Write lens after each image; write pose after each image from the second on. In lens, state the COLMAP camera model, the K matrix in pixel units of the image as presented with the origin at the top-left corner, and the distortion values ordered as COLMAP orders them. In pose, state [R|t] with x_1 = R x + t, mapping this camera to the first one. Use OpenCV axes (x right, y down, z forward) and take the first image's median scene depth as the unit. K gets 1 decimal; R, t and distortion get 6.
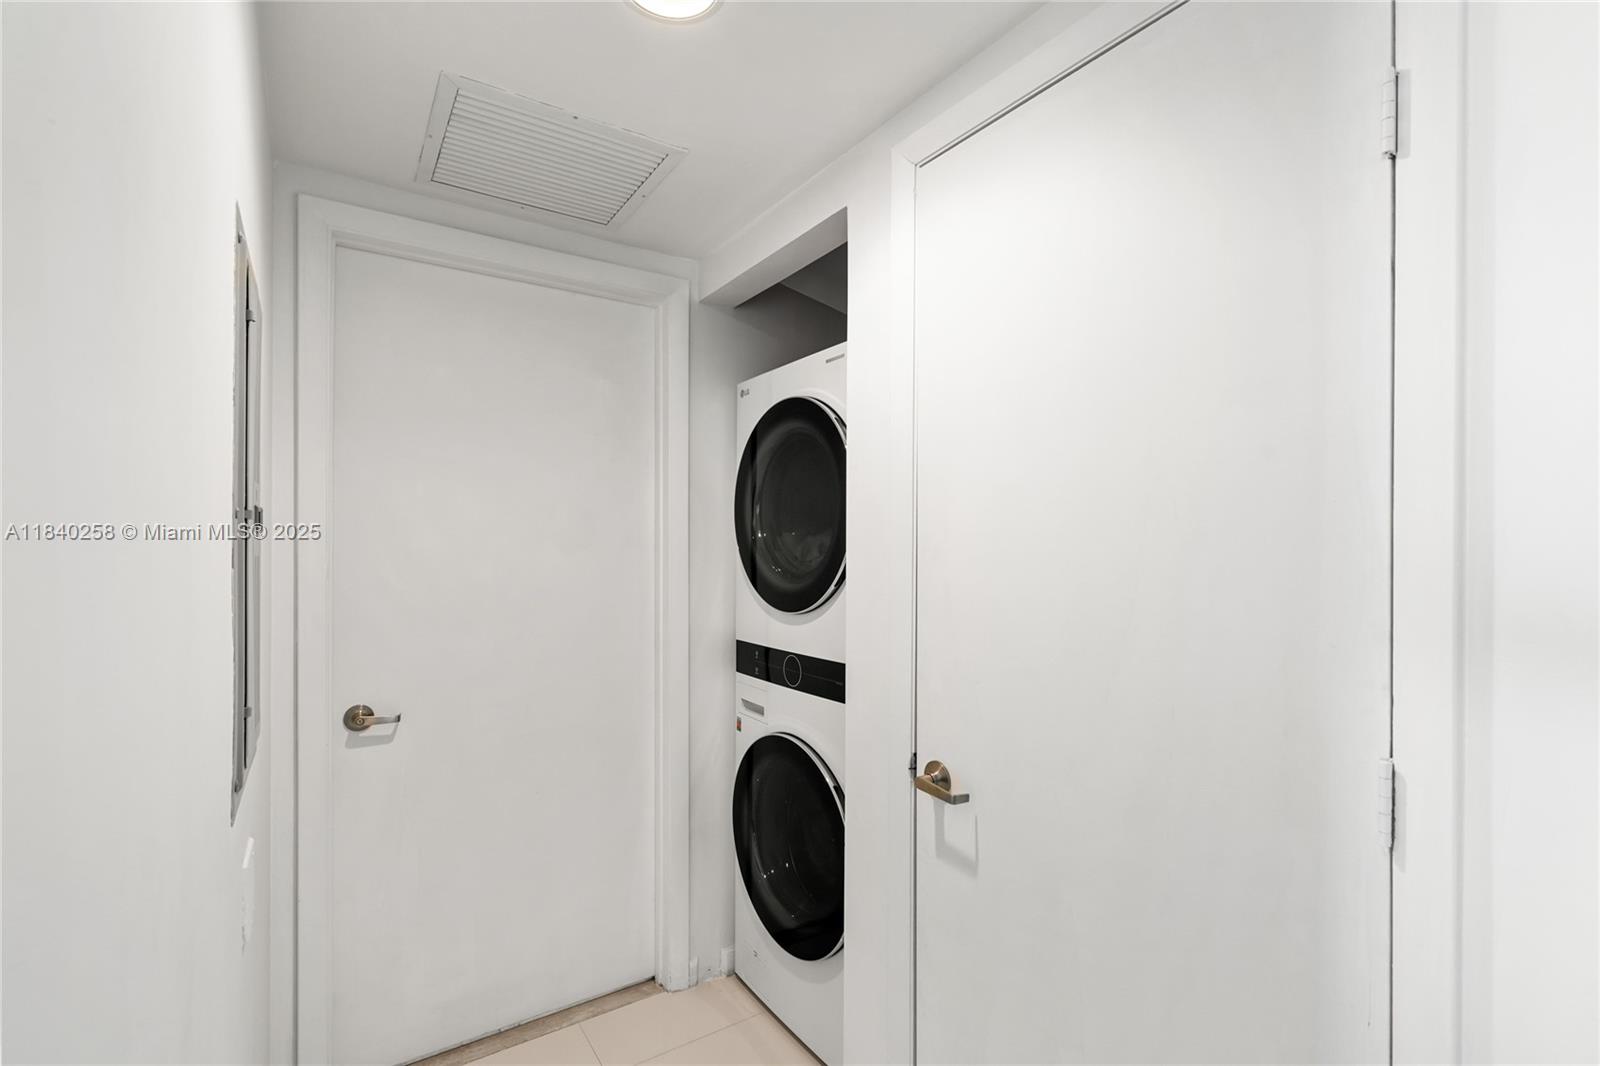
lens RADIAL K [[727.7, 0, 799.9], [0, 727.7, 521.9], [0, 0, 1]] dist [0.001729, 0.000690]
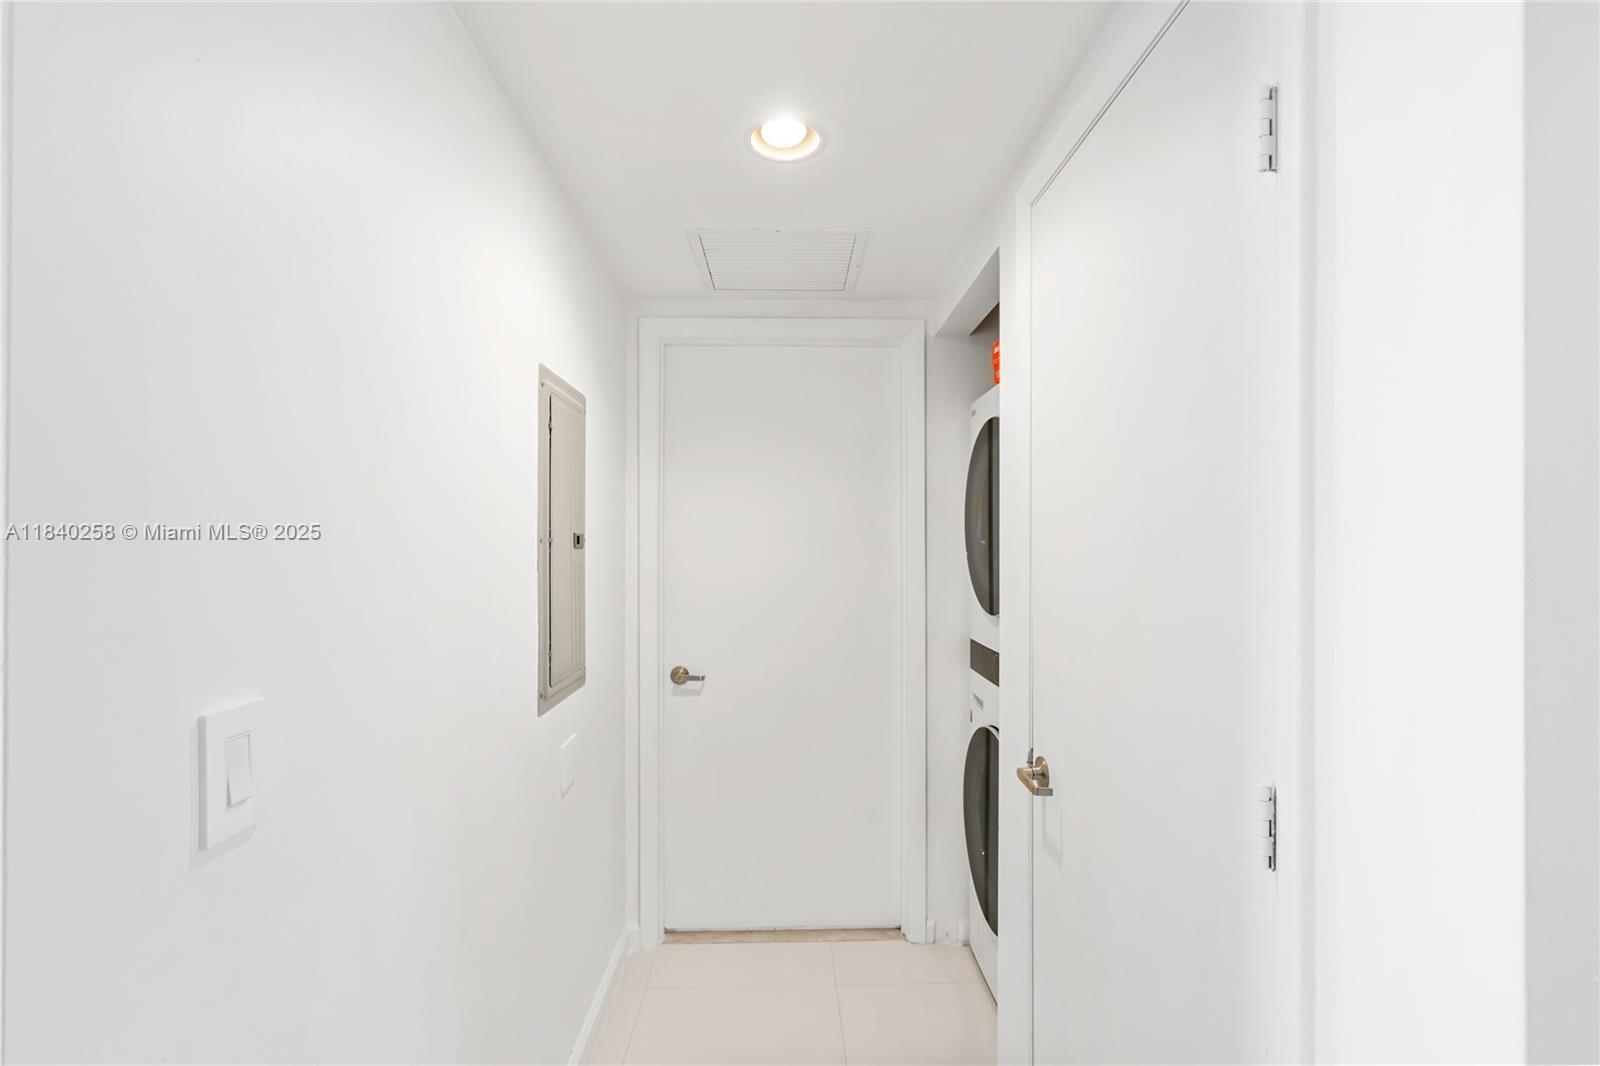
lens RADIAL K [[727.7, 0, 799.2], [0, 727.7, 506.1], [0, 0, 1]] dist [-0.007533, 0.001224]
pose [[0.846384, -0.034194, -0.531475, 0.308779], [0.021965, 0.999329, -0.029315, -0.011676], [0.532120, 0.013138, 0.846567, -0.070138]]
